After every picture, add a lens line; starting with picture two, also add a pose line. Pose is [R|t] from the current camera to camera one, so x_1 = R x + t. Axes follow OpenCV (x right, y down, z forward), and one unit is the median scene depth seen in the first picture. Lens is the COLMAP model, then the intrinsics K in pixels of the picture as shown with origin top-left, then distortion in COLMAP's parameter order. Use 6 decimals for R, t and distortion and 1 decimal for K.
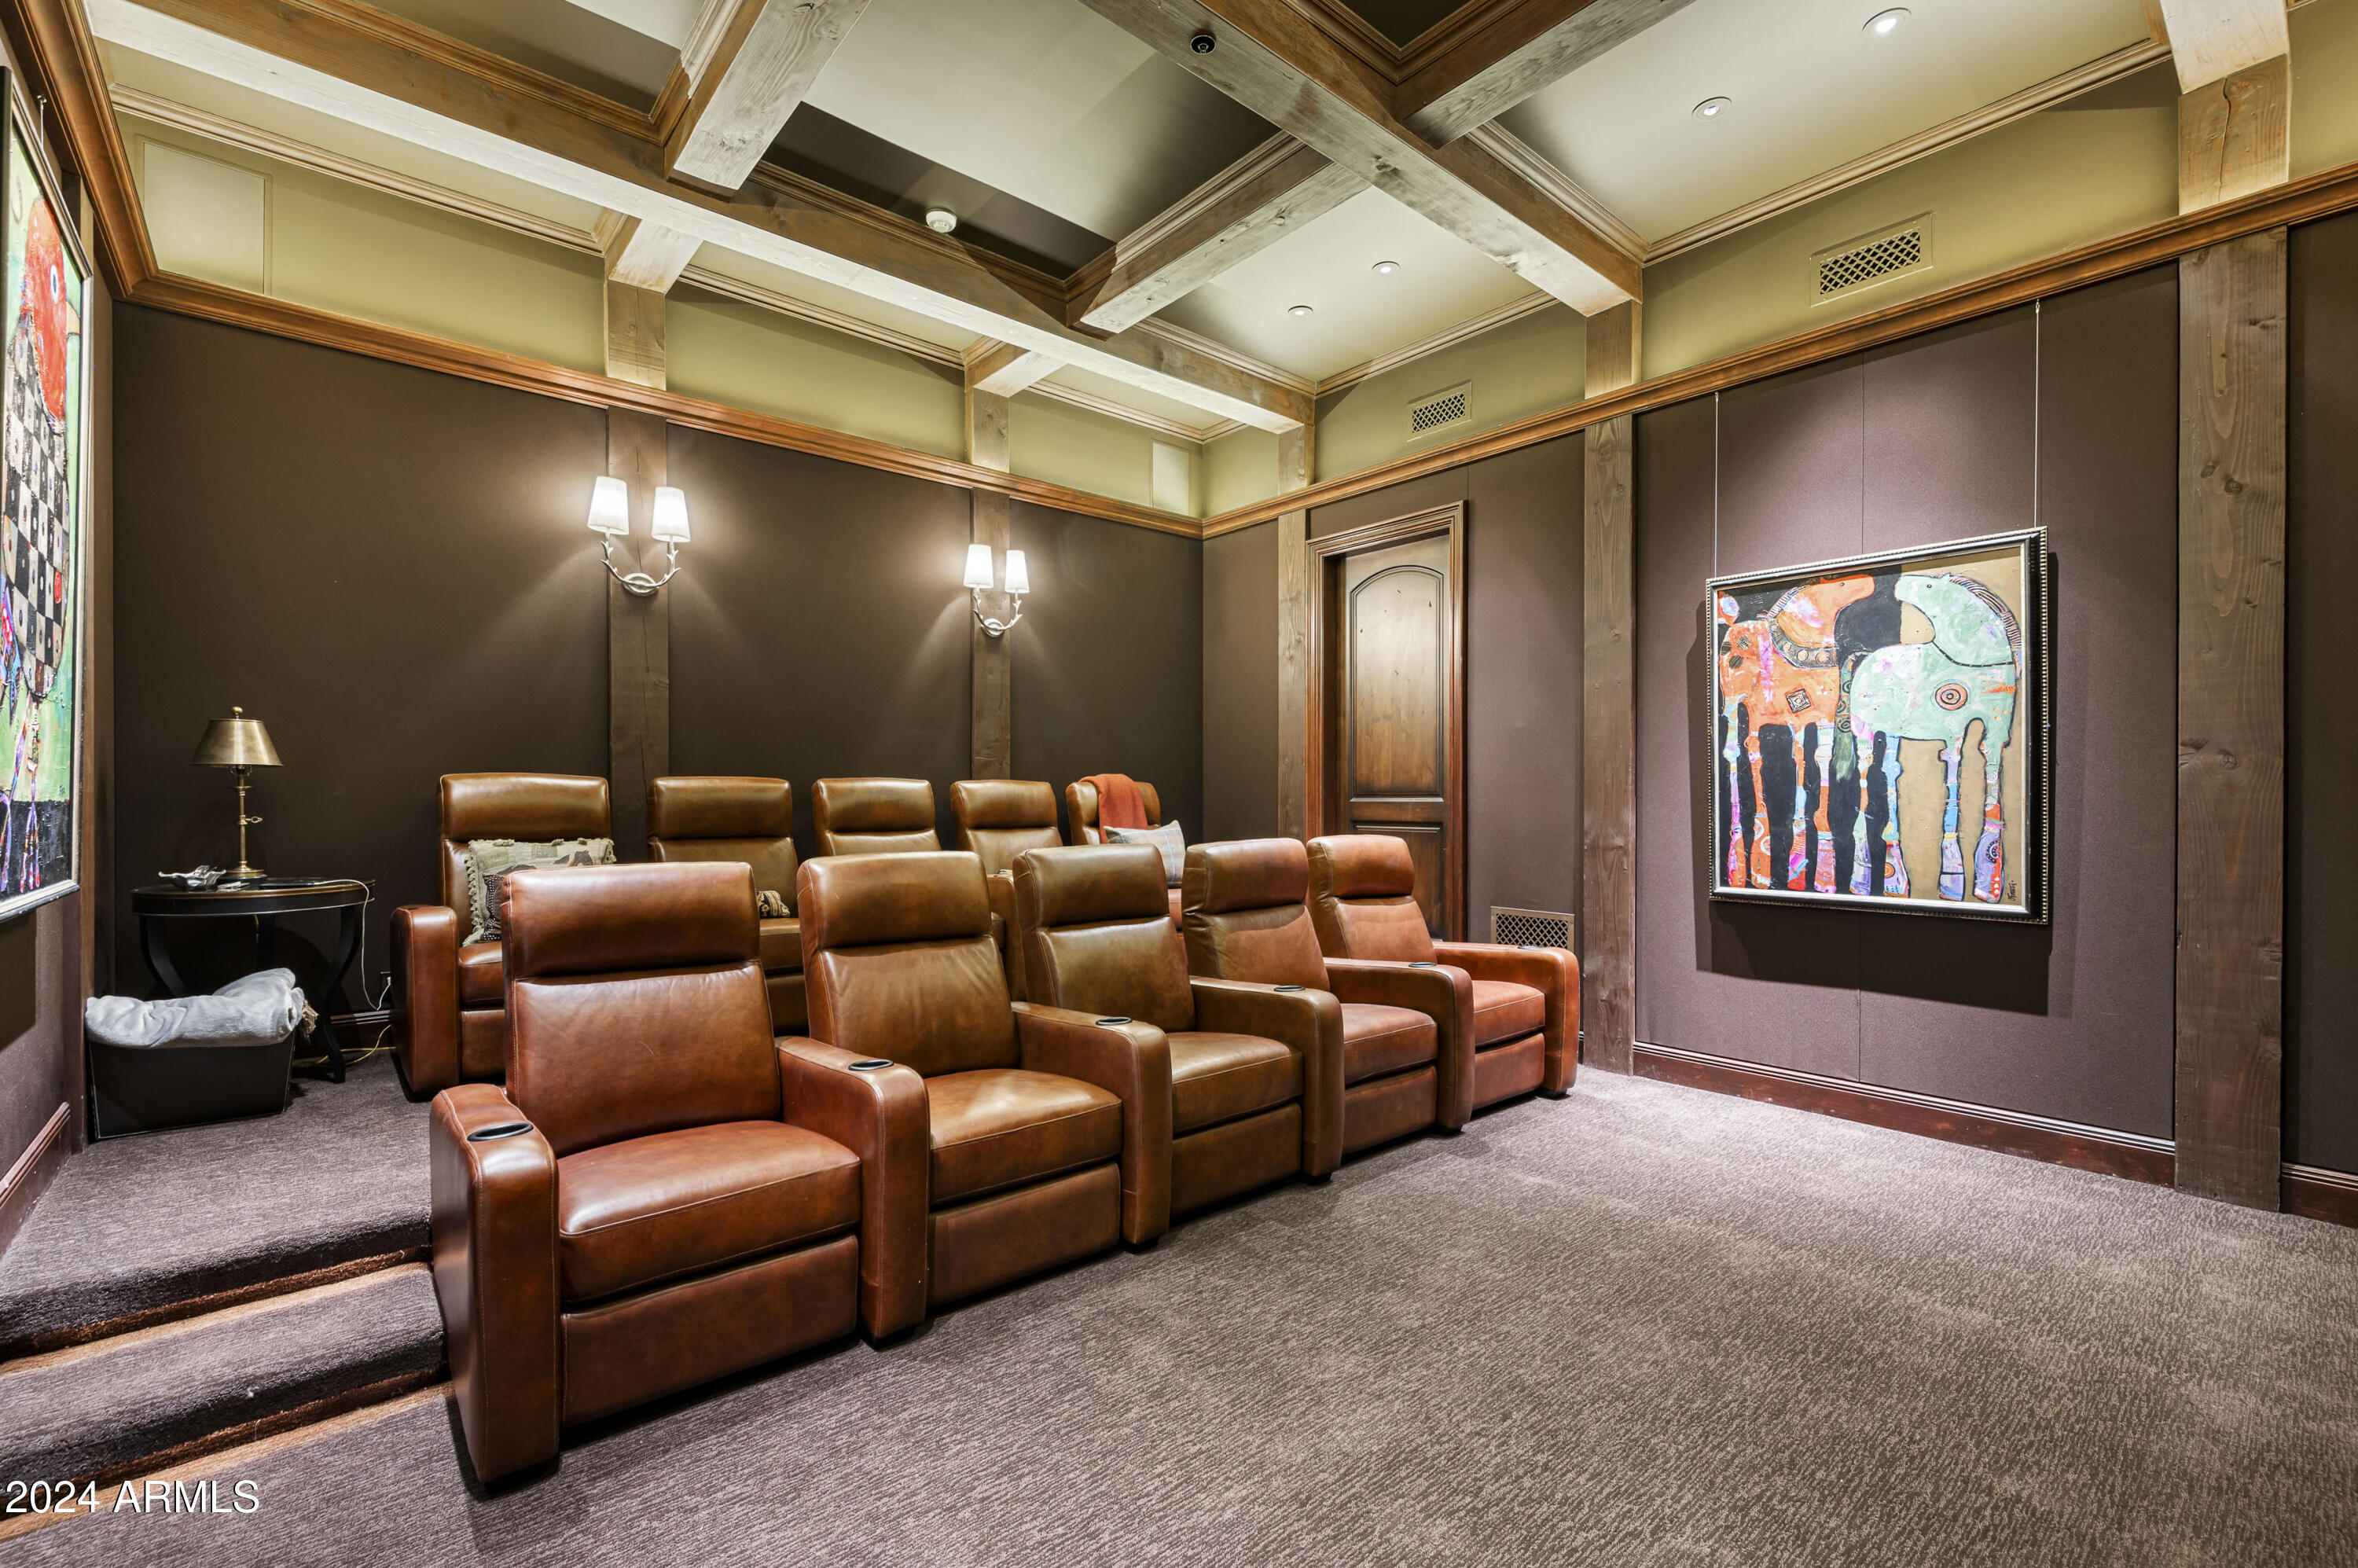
lens RADIAL K [[1025.1, 0, 1169.5], [0, 1025.1, 801.1], [0, 0, 1]] dist [0.000818, -0.000094]
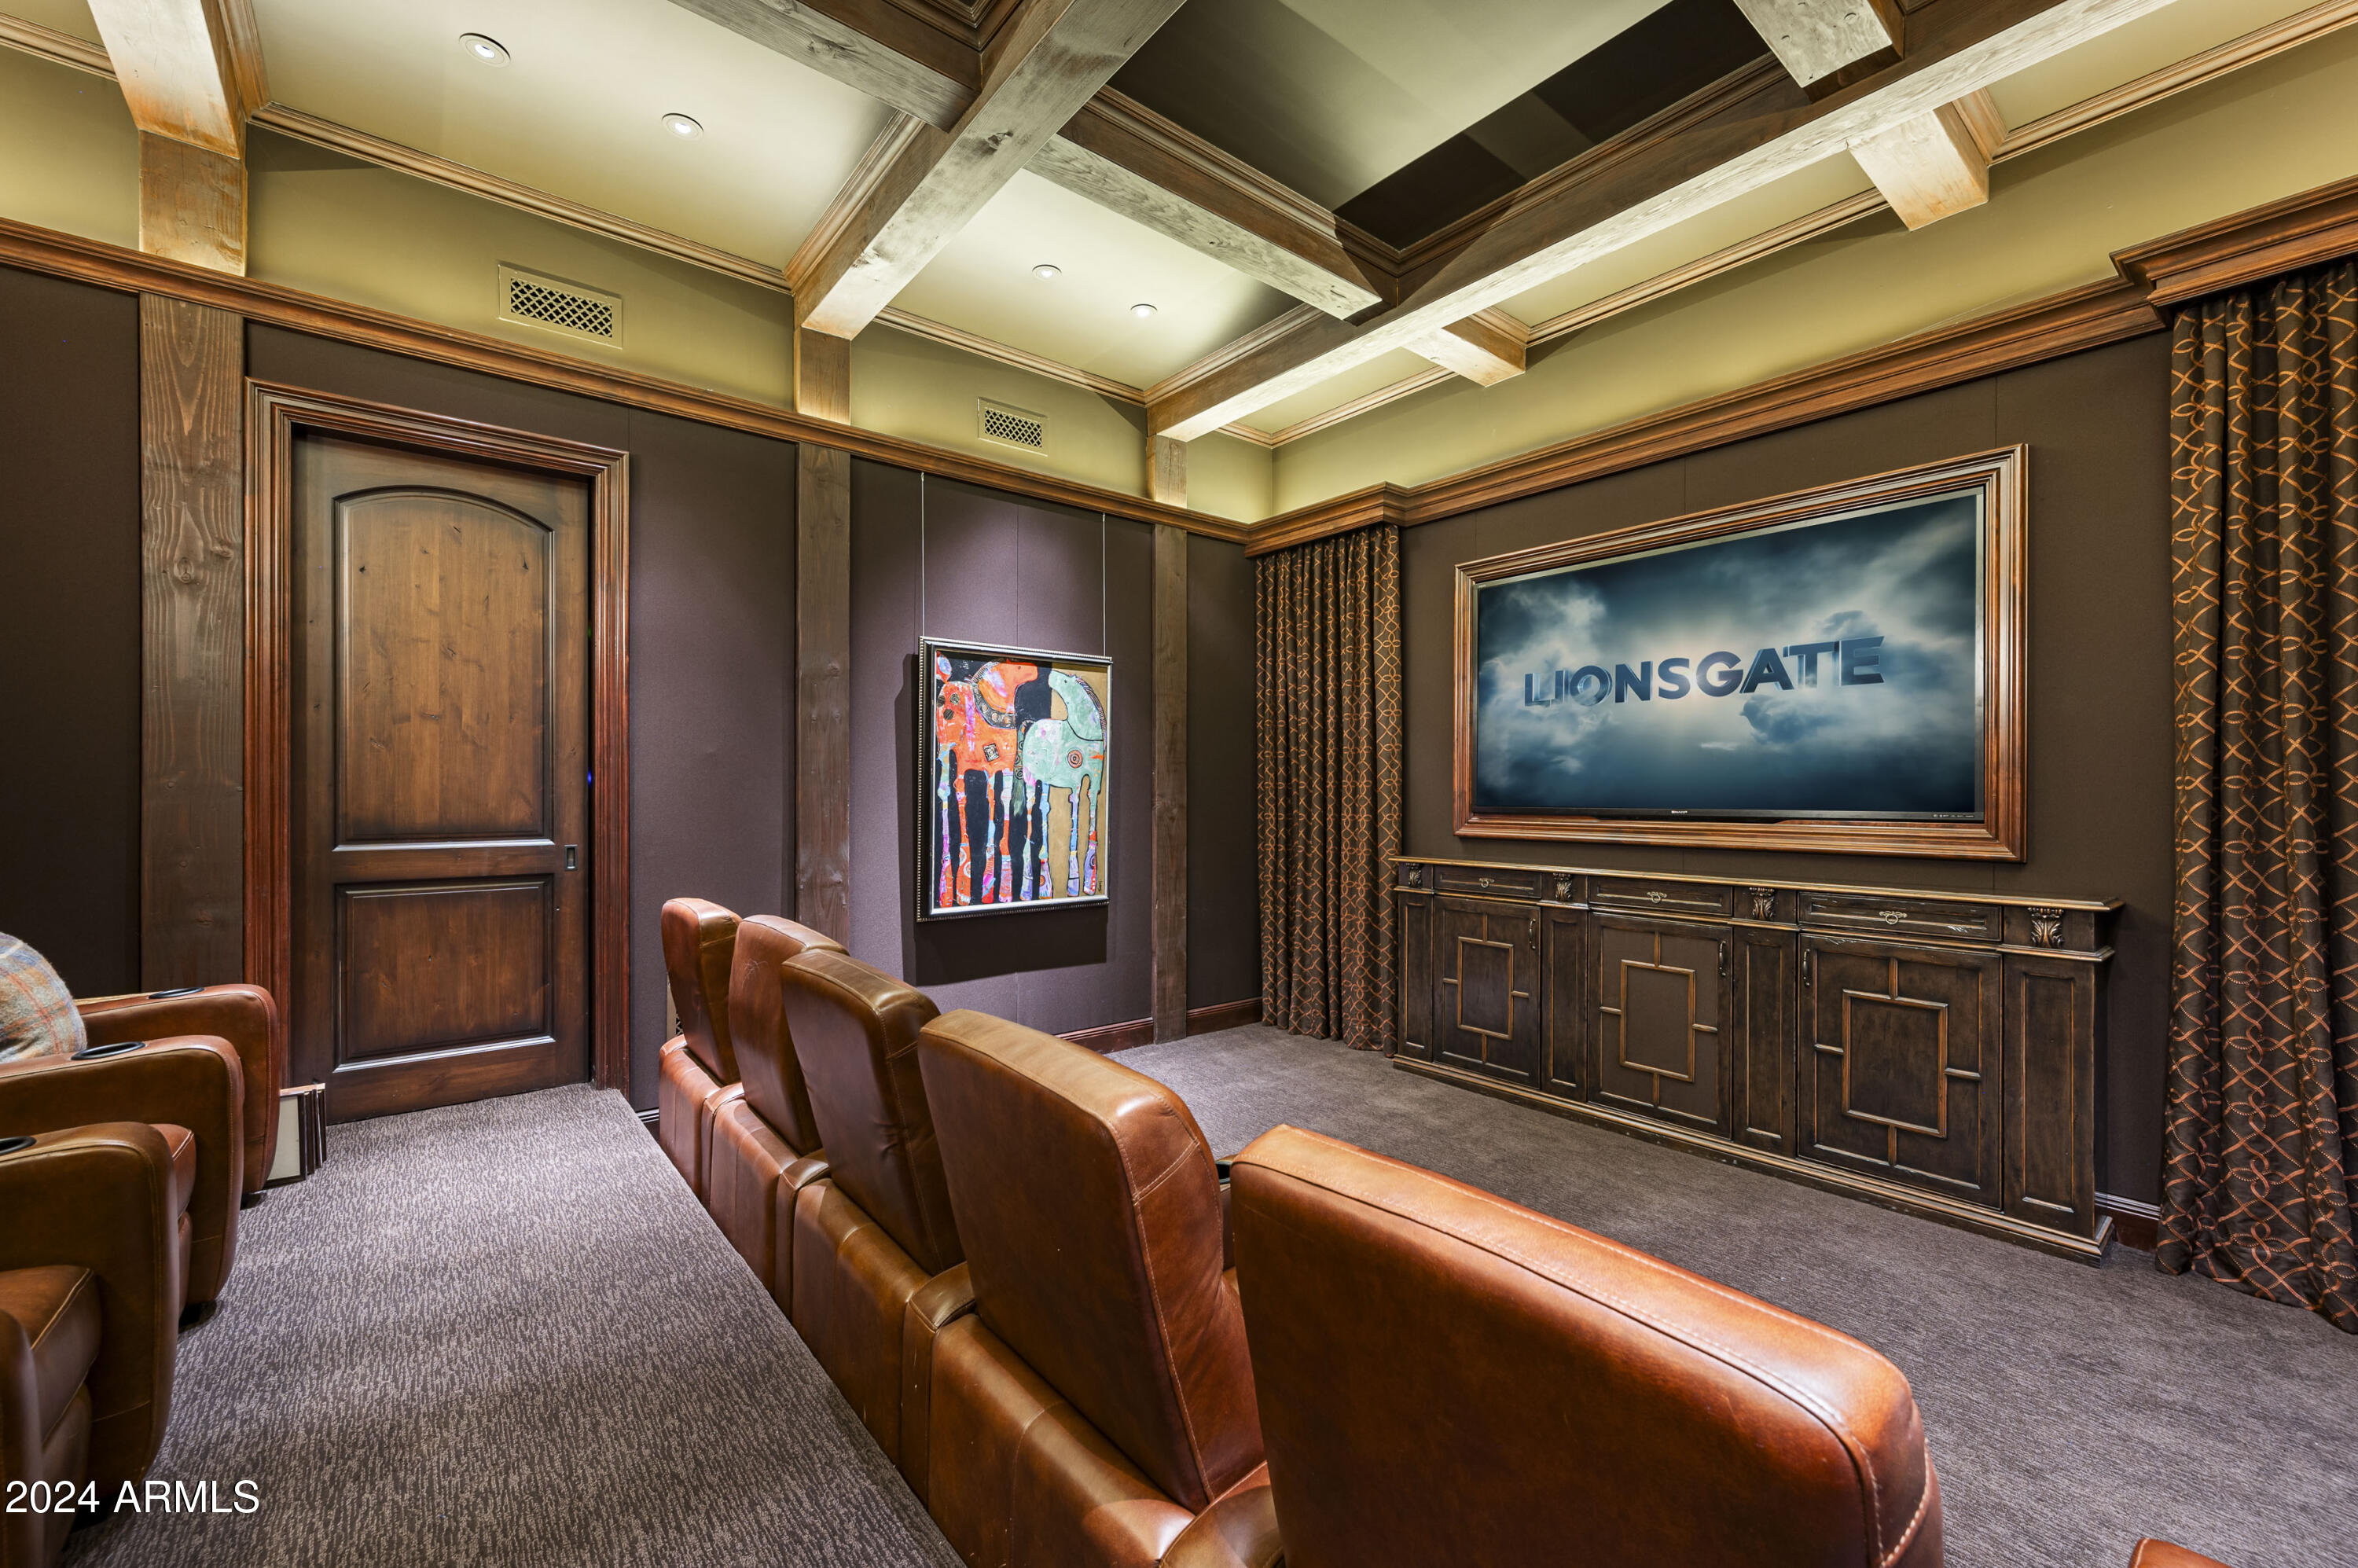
lens RADIAL K [[928.9, 0, 1165.1], [0, 928.9, 784.4], [0, 0, 1]] dist [0.002424, 0.000425]
pose [[0.033010, 0.002498, 0.999452, -0.525295], [-0.001506, 0.999996, -0.002449, -0.057093], [-0.999454, -0.001424, 0.033013, 0.761287]]
